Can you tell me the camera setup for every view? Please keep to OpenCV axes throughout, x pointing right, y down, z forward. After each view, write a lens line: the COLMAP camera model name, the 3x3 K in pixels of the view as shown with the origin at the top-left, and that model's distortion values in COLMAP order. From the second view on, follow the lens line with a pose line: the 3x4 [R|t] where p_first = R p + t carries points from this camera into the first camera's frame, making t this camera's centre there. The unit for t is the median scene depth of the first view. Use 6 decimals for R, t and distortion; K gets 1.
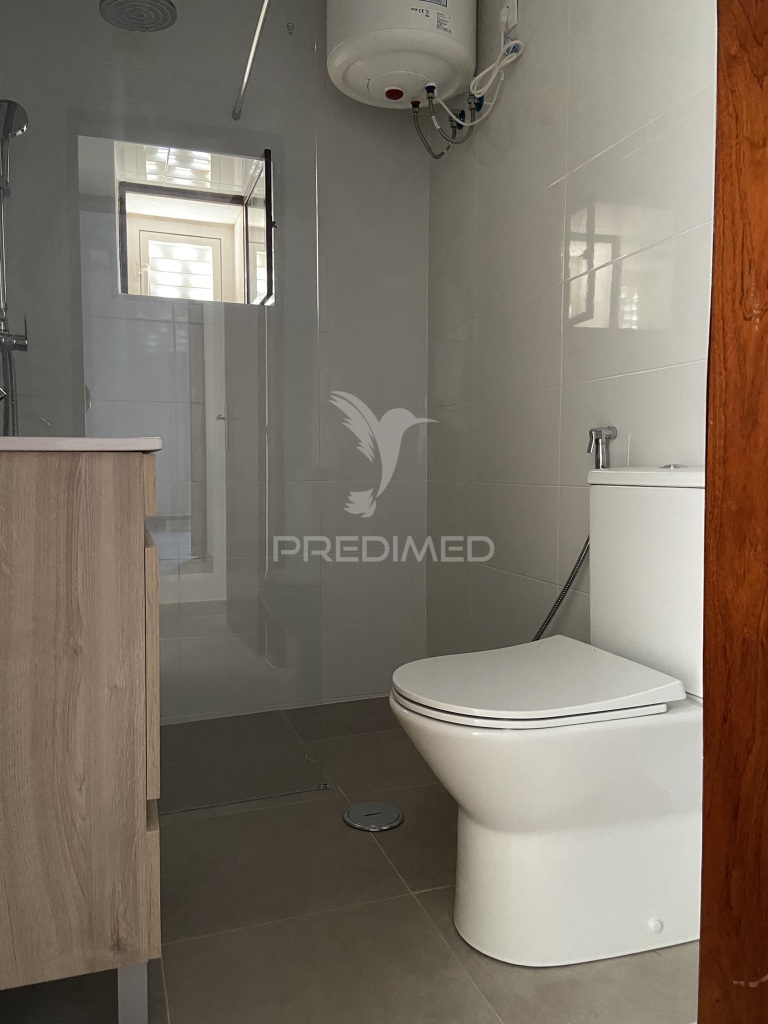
lens RADIAL K [[772.0, 0, 428.4], [0, 772.0, 529.0], [0, 0, 1]] dist [0.073858, -0.091631]
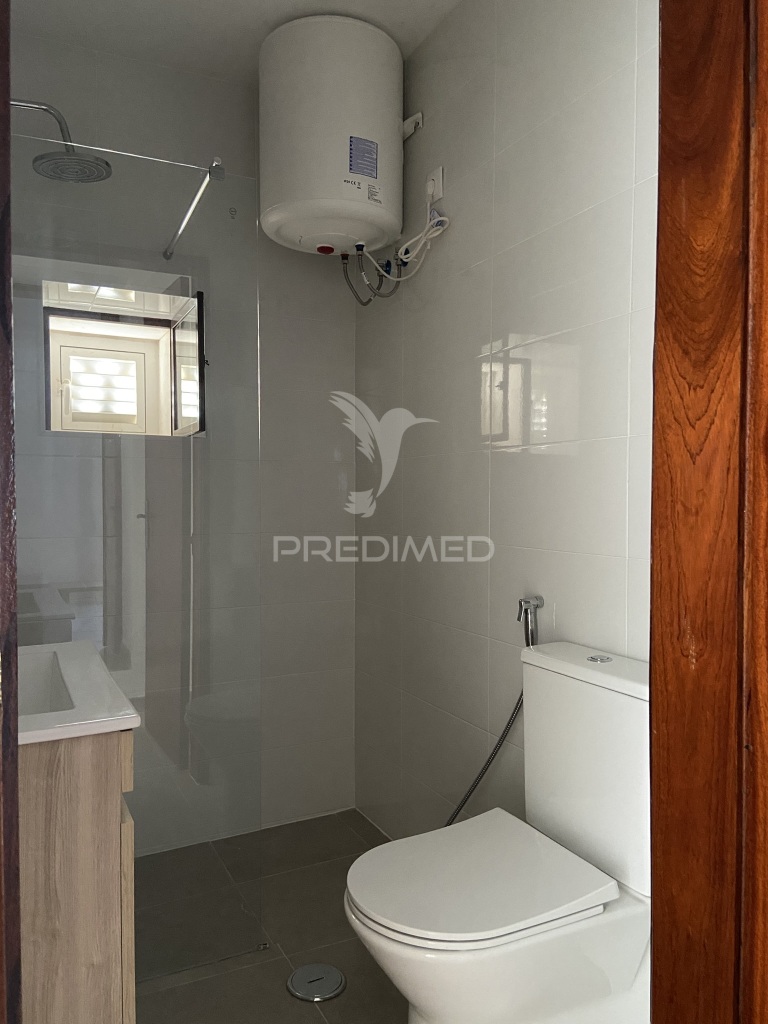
lens RADIAL K [[772.0, 0, 413.1], [0, 772.0, 507.7], [0, 0, 1]] dist [0.073858, -0.091631]
pose [[0.993366, -0.003509, 0.114946, -0.061089], [0.007051, 0.999512, -0.030424, -0.223979], [-0.114783, 0.031032, 0.992906, -0.053083]]
